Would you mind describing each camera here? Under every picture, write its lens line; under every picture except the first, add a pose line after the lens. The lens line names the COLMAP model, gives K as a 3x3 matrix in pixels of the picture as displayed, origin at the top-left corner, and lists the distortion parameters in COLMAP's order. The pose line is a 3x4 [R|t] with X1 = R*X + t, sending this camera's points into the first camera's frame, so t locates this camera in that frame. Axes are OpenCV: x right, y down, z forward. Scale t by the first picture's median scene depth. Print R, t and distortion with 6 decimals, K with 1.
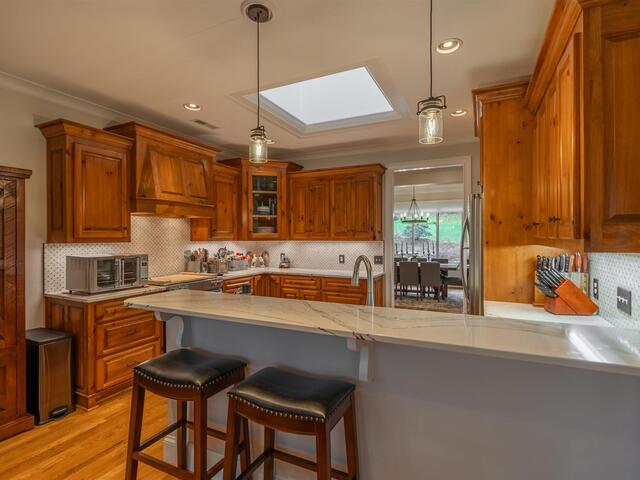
lens RADIAL K [[325.5, 0, 319.8], [0, 325.5, 241.7], [0, 0, 1]] dist [-0.000839, 0.000413]
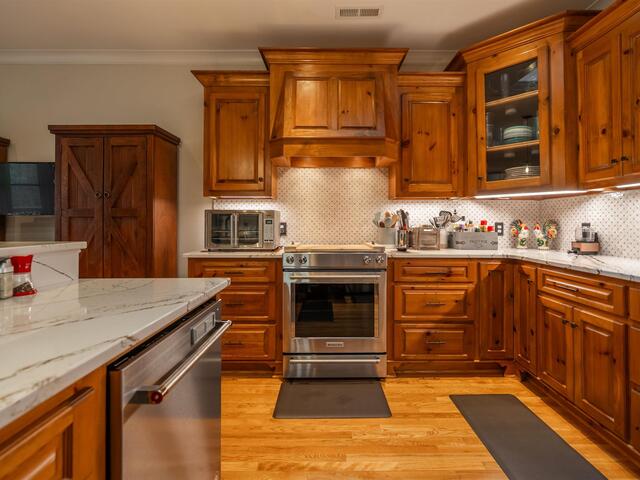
lens RADIAL K [[327.4, 0, 321.2], [0, 327.4, 218.0], [0, 0, 1]] dist [-0.006200, -0.000631]
pose [[0.440265, -0.011038, -0.897800, 0.159428], [-0.015000, 0.999694, -0.019647, 0.050395], [0.897743, 0.022117, 0.439965, 0.531614]]
